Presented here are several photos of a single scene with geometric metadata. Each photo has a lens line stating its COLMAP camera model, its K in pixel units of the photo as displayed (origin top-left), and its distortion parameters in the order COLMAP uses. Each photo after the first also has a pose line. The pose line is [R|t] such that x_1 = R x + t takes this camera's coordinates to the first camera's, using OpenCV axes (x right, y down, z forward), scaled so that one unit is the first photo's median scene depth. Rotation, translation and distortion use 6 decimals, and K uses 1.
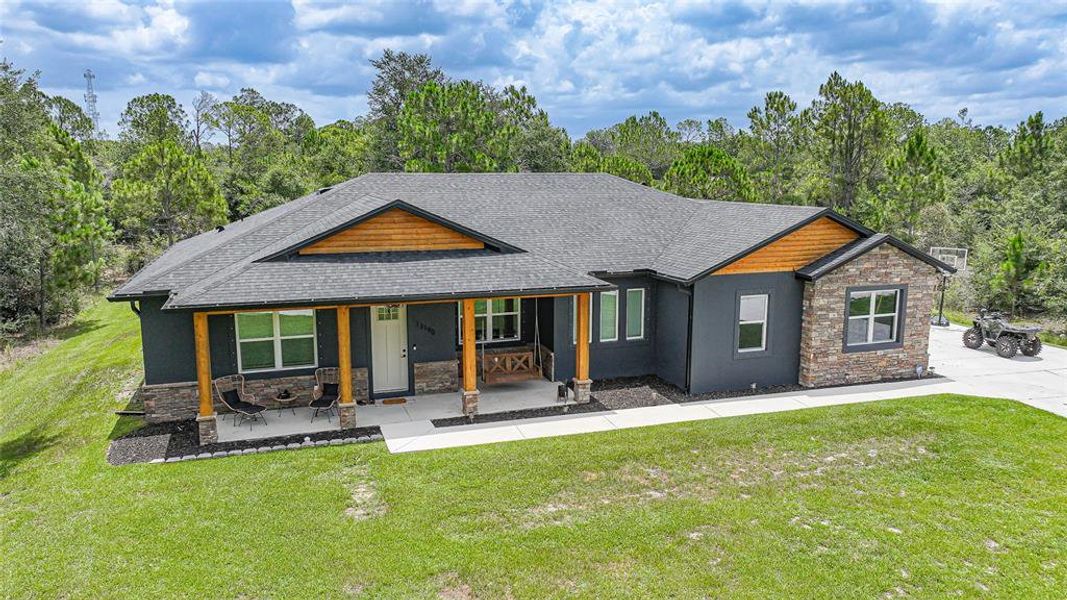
lens RADIAL K [[749.0, 0, 531.7], [0, 749.0, 301.5], [0, 0, 1]] dist [0.002783, 0.014056]
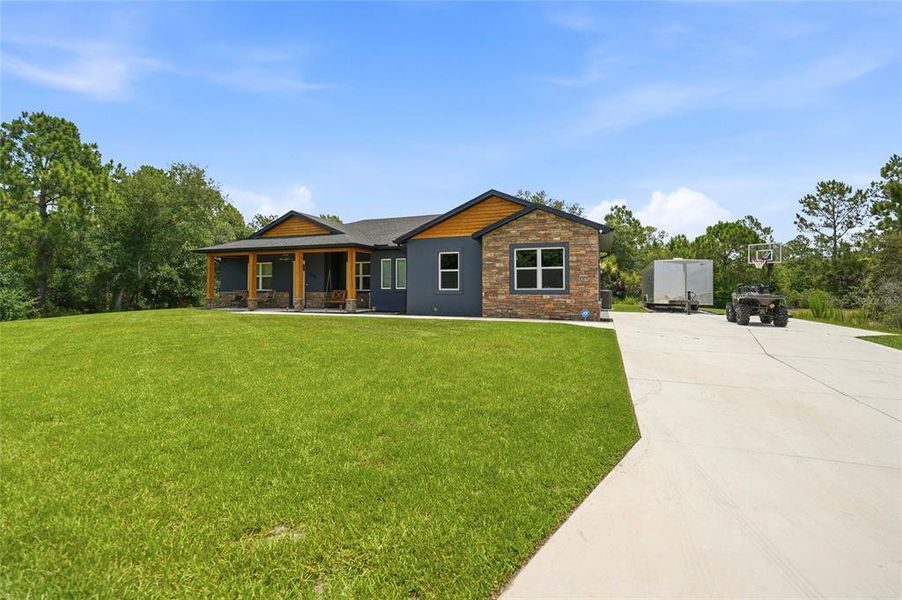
lens RADIAL K [[404.5, 0, 449.3], [0, 404.5, 290.7], [0, 0, 1]] dist [-0.001935, -0.000415]
pose [[0.768663, -0.000744, -0.639654, 0.810034], [-0.110240, 0.984882, -0.133620, 0.175243], [0.630083, 0.173224, 0.756960, 0.387957]]
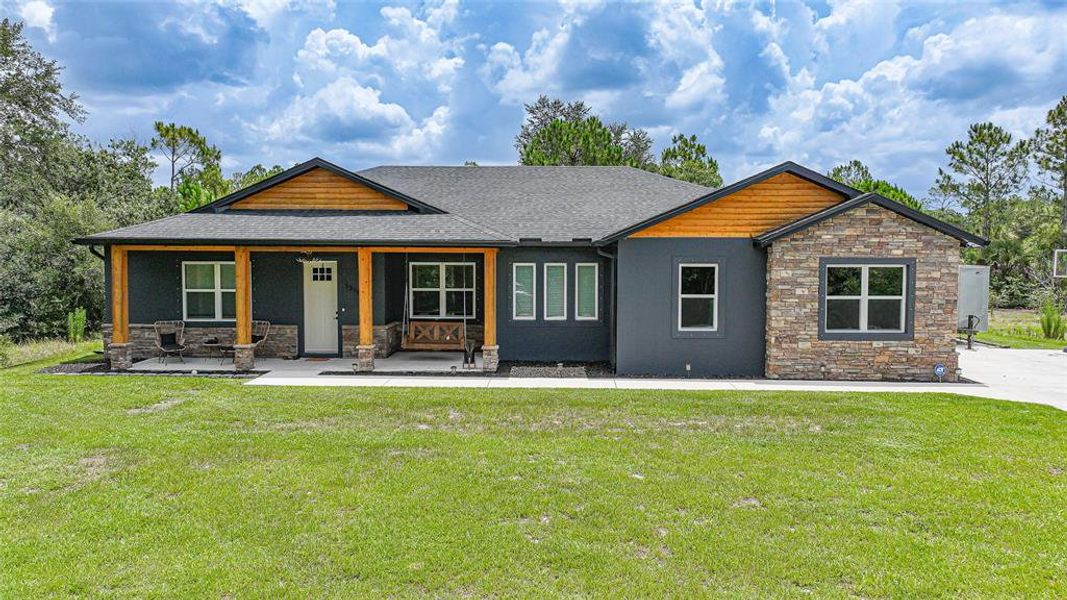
lens RADIAL K [[749.0, 0, 534.6], [0, 749.0, 303.7], [0, 0, 1]] dist [0.002783, 0.014056]
pose [[0.940498, 0.023331, -0.338996, 0.406949], [-0.061360, 0.992901, -0.101899, 0.134203], [0.334212, 0.116637, 0.935253, 0.133718]]
